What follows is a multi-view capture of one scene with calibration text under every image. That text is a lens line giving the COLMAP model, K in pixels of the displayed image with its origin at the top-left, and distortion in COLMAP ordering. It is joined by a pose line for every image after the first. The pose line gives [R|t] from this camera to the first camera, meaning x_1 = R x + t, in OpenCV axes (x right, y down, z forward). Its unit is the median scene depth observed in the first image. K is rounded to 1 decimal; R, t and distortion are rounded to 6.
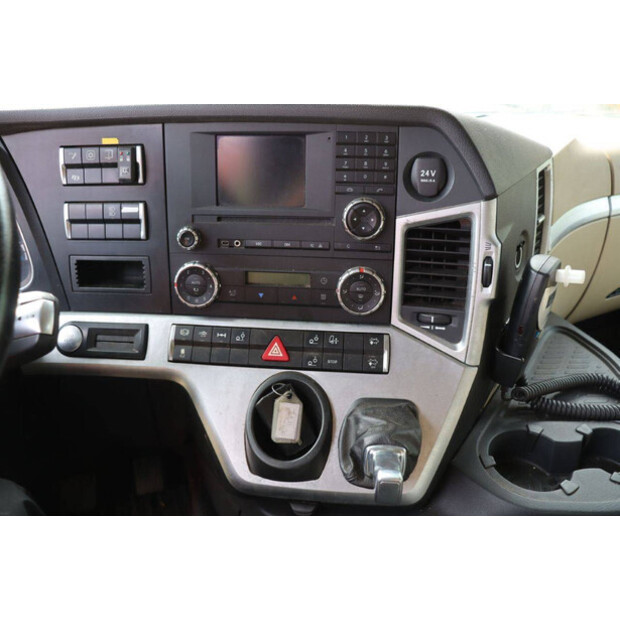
lens RADIAL K [[491.1, 0, 308.8], [0, 491.1, 309.1], [0, 0, 1]] dist [-0.168125, 0.101310]
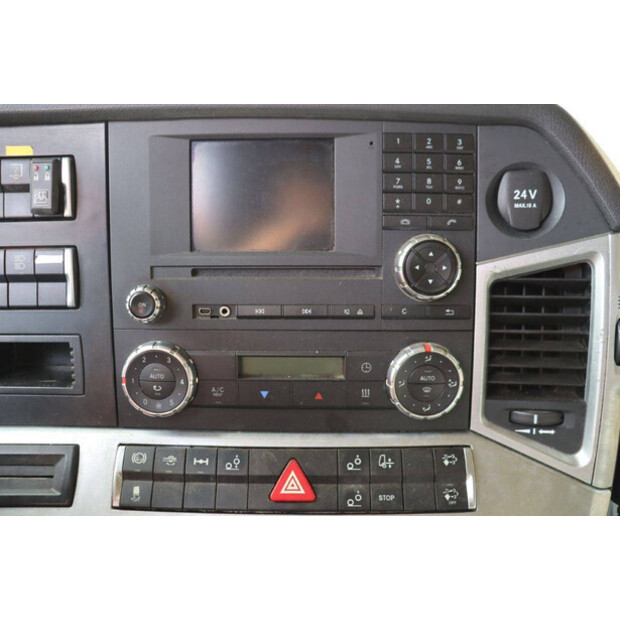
lens RADIAL K [[491.1, 0, 311.5], [0, 491.1, 308.5], [0, 0, 1]] dist [-0.168125, 0.101310]
pose [[0.995214, -0.025237, 0.094402, -0.095856], [0.039391, 0.987715, -0.151219, -0.040211], [-0.089426, 0.154214, 0.983982, 0.381185]]
